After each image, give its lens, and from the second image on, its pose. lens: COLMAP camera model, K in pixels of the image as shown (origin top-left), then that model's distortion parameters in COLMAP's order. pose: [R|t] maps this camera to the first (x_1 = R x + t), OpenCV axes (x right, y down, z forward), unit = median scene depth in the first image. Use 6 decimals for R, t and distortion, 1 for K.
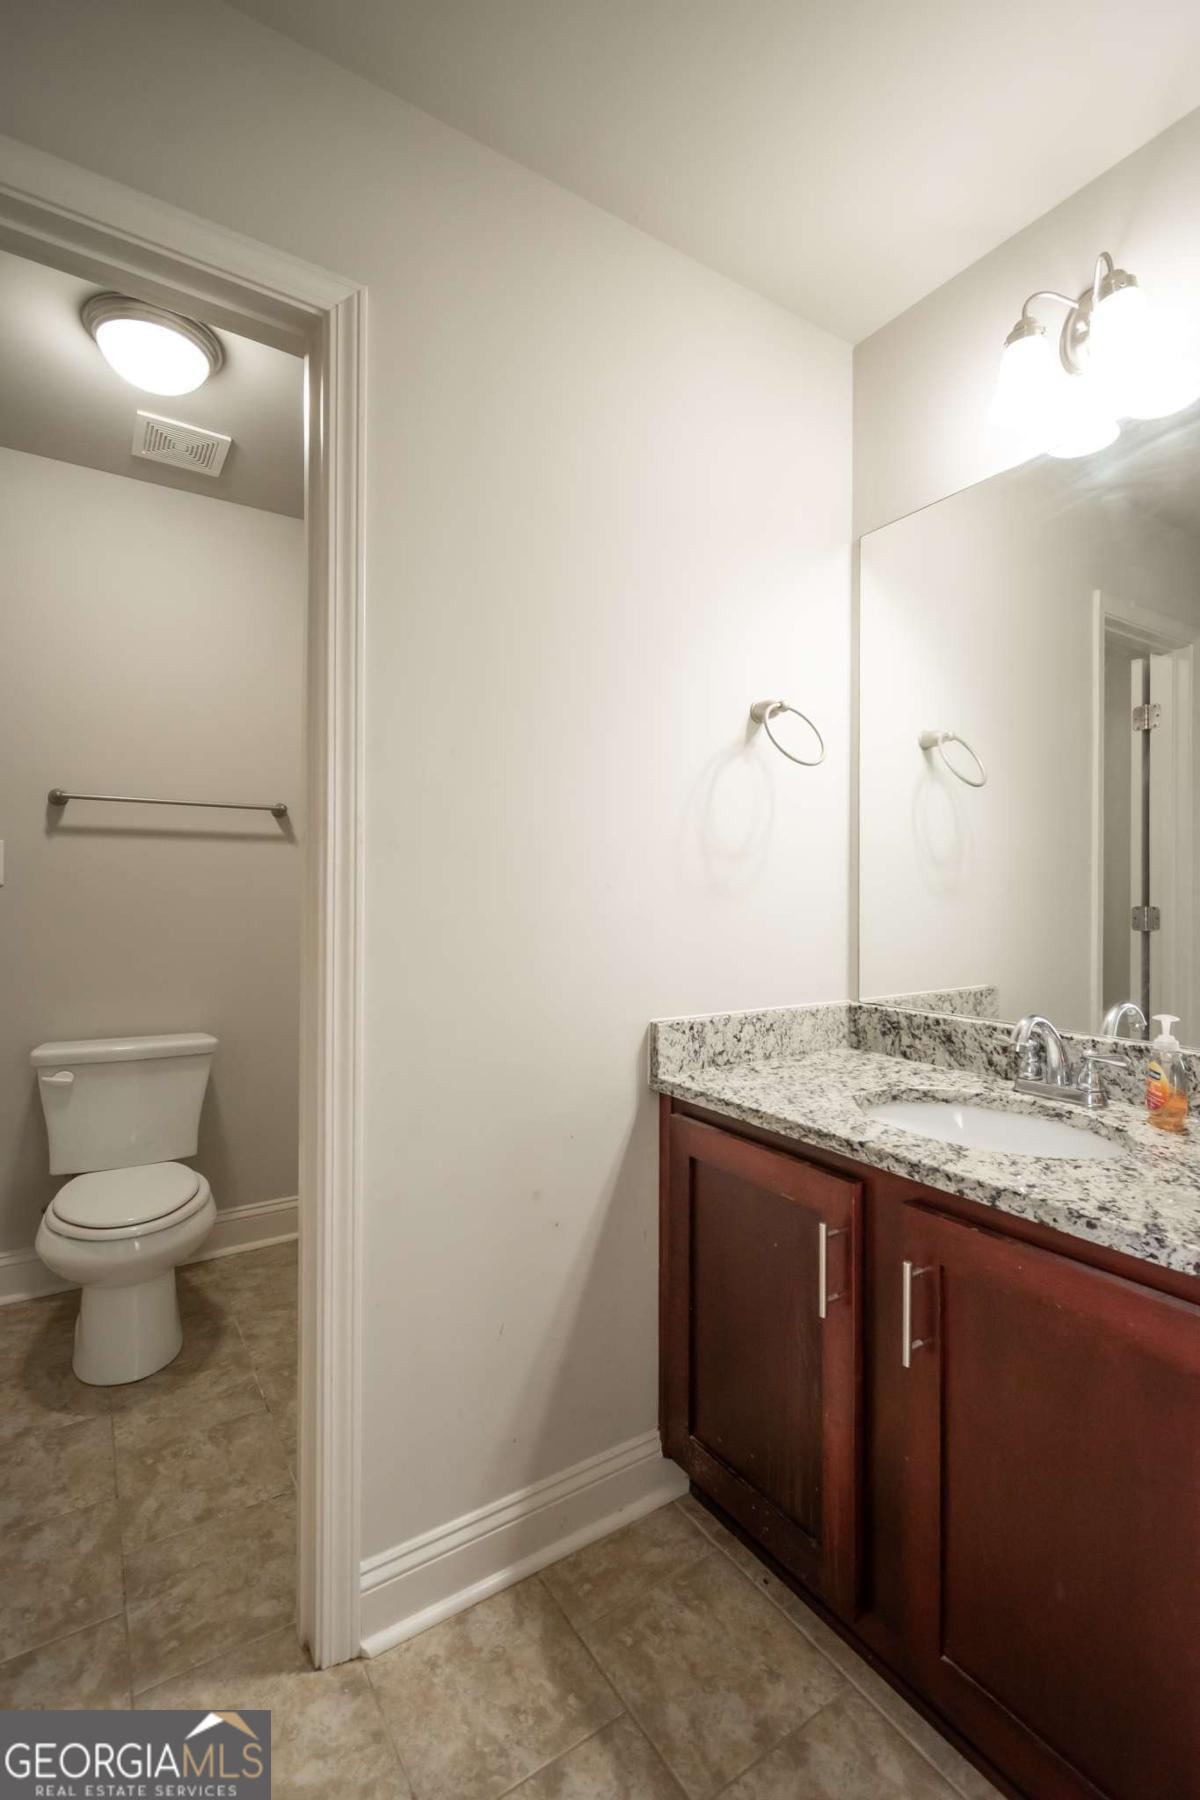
lens RADIAL K [[781.9, 0, 600.0], [0, 781.9, 900.0], [0, 0, 1]] dist [-0.000083, -0.000300]
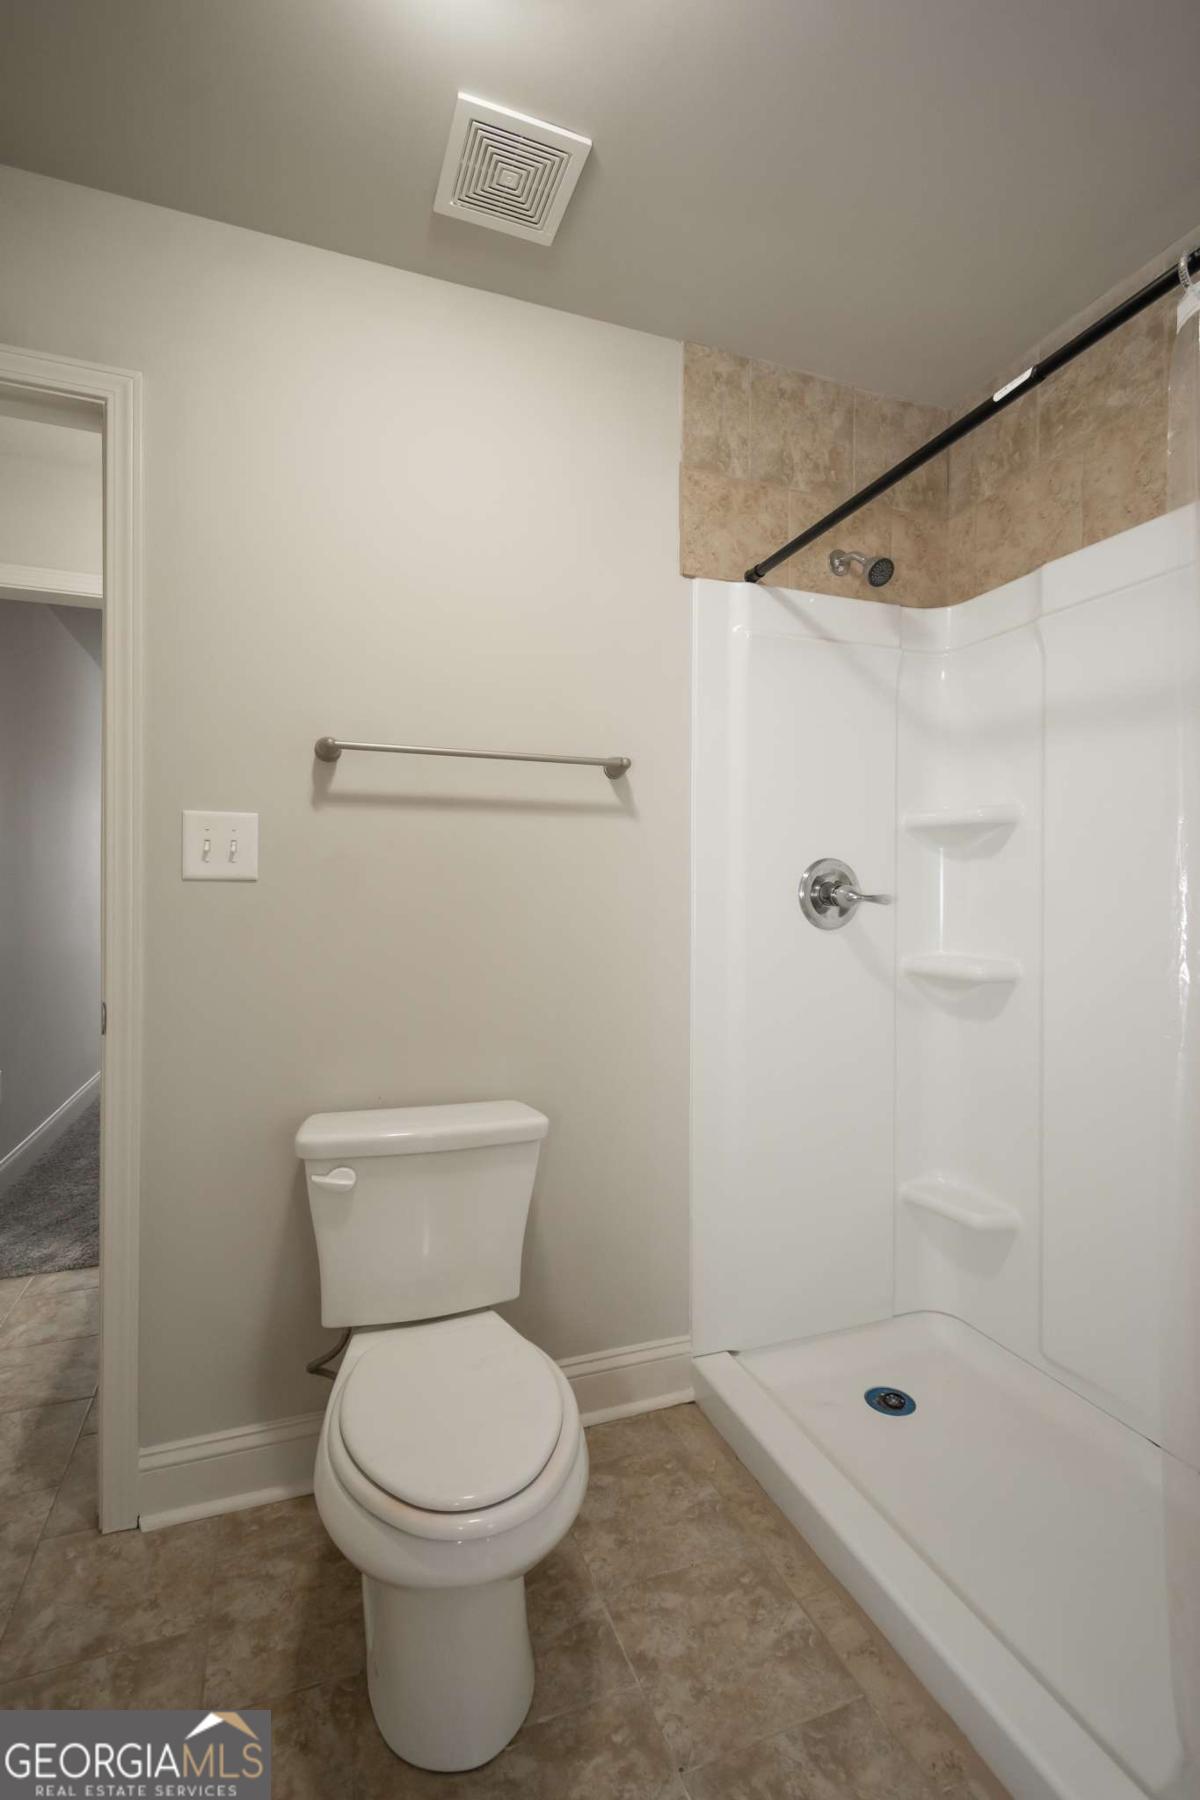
lens RADIAL K [[805.2, 0, 600.0], [0, 805.2, 900.0], [0, 0, 1]] dist [-0.001502, -0.000440]
pose [[0.976557, -0.000996, -0.215255, -0.336111], [0.000272, 0.999994, -0.003394, 0.000838], [0.215257, 0.003256, 0.976552, 0.398947]]
